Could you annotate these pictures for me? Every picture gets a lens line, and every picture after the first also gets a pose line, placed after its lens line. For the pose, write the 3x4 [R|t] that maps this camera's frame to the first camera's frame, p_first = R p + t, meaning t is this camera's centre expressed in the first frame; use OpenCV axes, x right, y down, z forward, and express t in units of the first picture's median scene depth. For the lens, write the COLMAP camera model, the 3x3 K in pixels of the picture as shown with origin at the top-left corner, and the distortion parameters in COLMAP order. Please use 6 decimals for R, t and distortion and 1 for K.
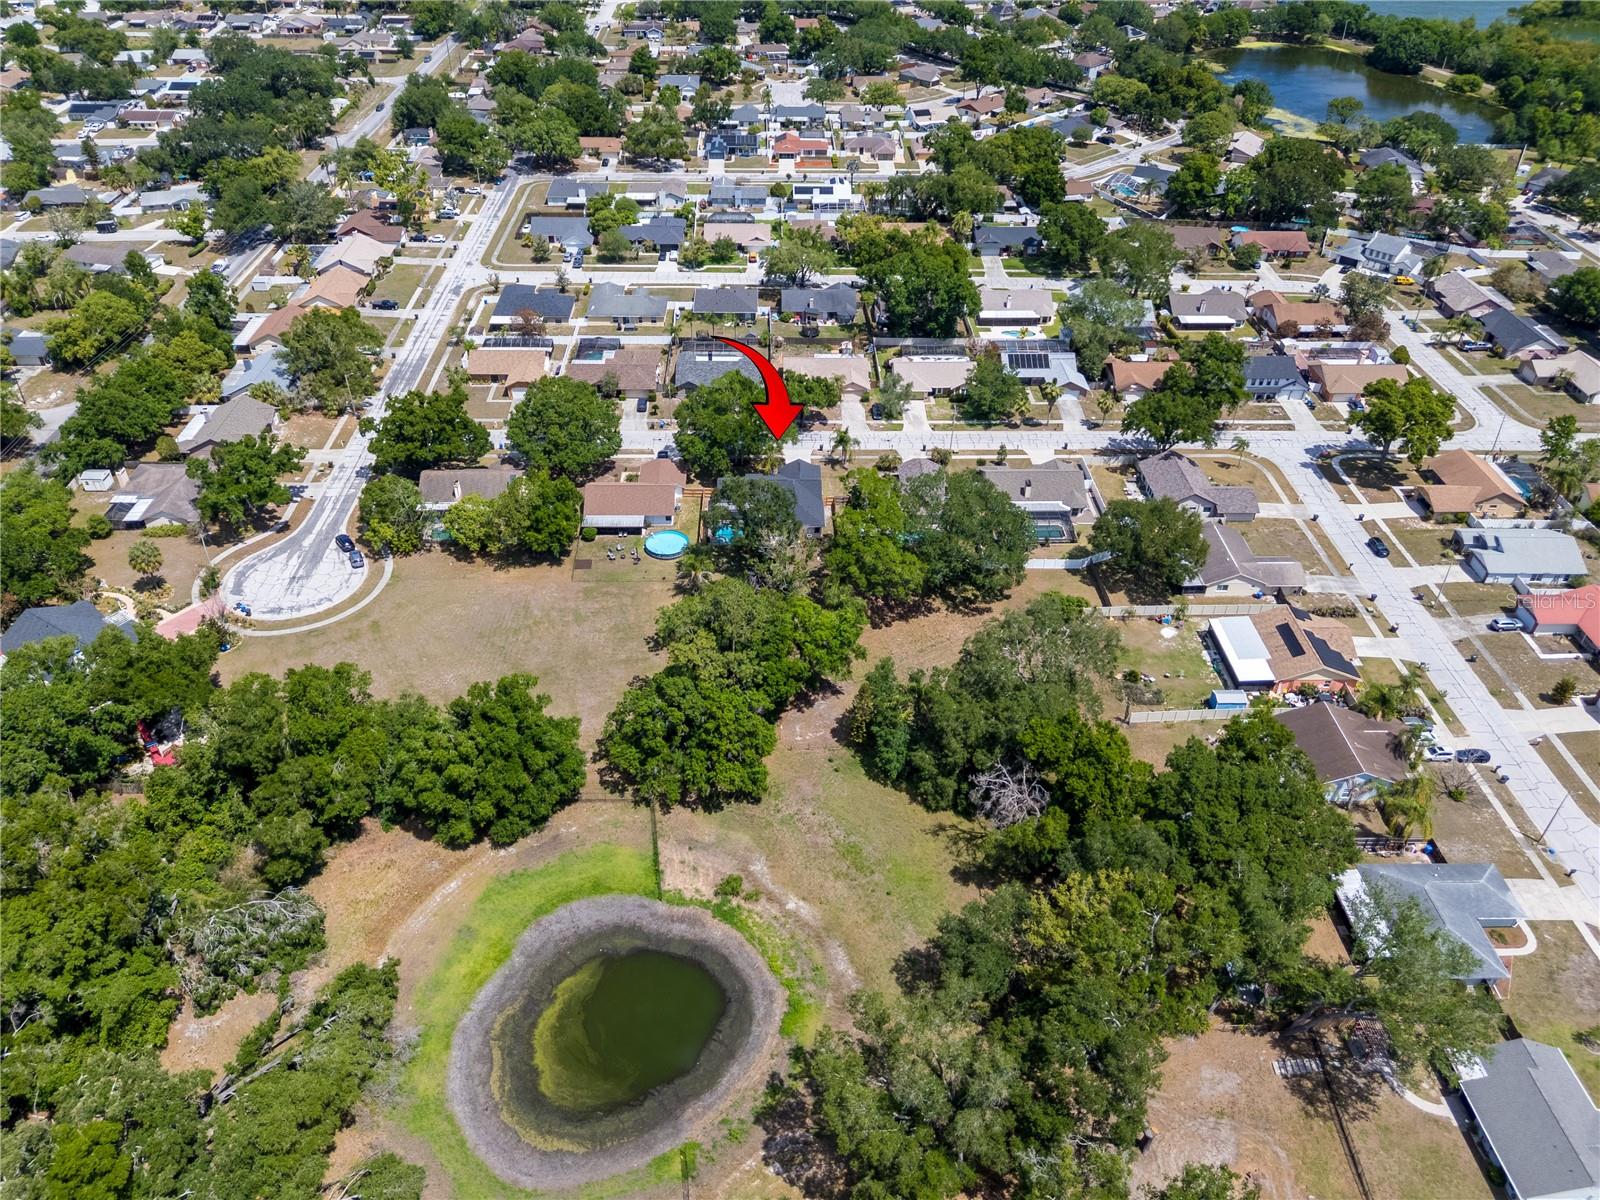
lens RADIAL K [[1169.3, 0, 800.0], [0, 1169.3, 600.0], [0, 0, 1]] dist [0.011312, -0.003649]
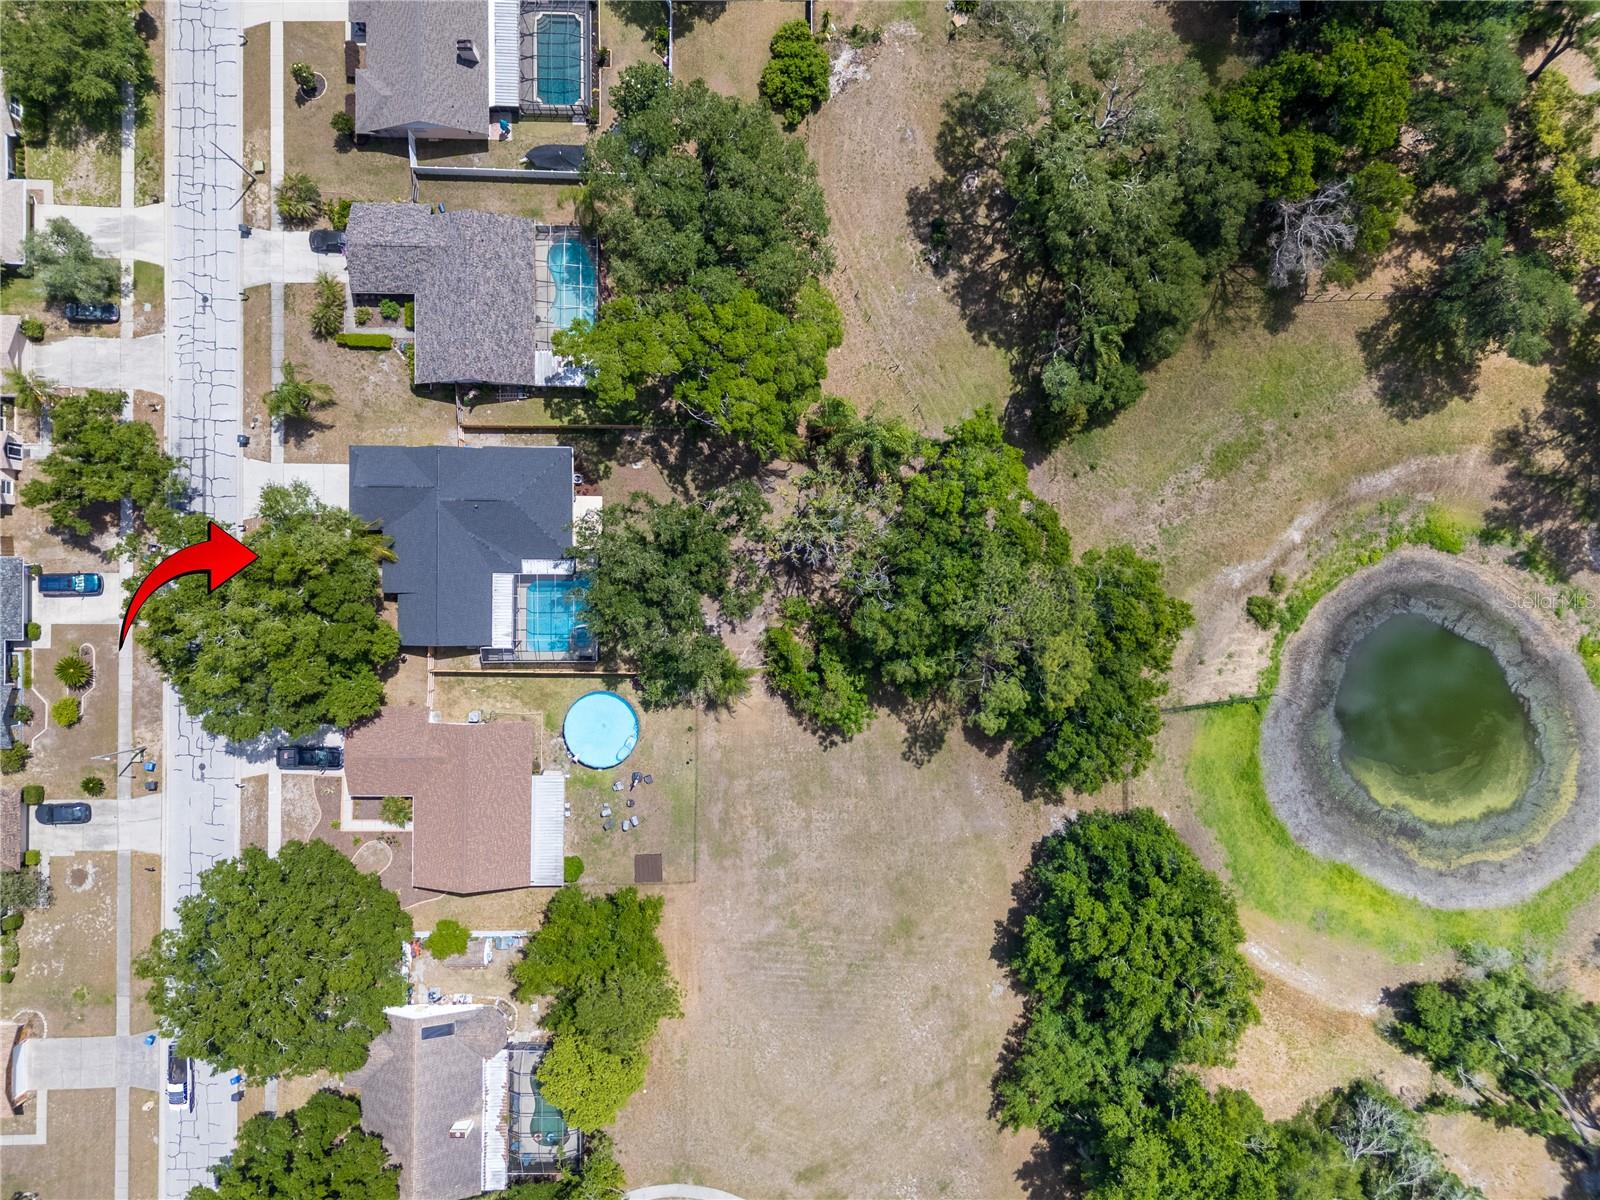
lens RADIAL K [[1169.3, 0, 800.0], [0, 1169.3, 600.0], [0, 0, 1]] dist [0.011312, -0.003649]
pose [[0.036991, -0.998831, -0.031113, -0.029416], [0.584791, -0.003610, 0.811176, -0.454909], [-0.810340, -0.048201, 0.583974, 0.596569]]
